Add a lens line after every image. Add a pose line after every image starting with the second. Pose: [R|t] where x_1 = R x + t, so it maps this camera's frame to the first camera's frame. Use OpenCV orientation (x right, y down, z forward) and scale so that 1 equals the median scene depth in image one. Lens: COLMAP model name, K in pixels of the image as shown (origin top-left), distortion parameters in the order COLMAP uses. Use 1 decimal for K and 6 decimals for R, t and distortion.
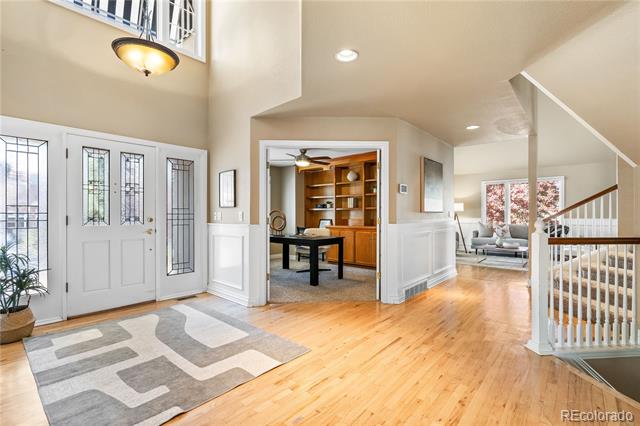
lens RADIAL K [[294.2, 0, 320.0], [0, 294.2, 213.0], [0, 0, 1]] dist [-0.000381, 0.000066]
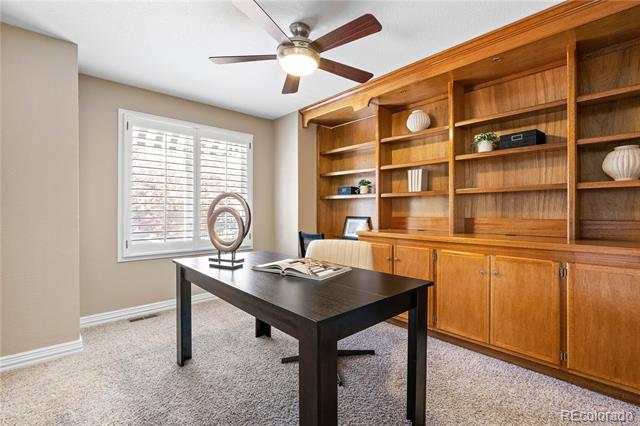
lens RADIAL K [[294.2, 0, 320.0], [0, 294.2, 213.0], [0, 0, 1]] dist [-0.000381, 0.000066]
pose [[0.995318, 0.002651, -0.096617, 0.004207], [-0.001301, 0.999901, 0.014035, 0.007888], [0.096645, -0.013843, 0.995223, 0.522144]]
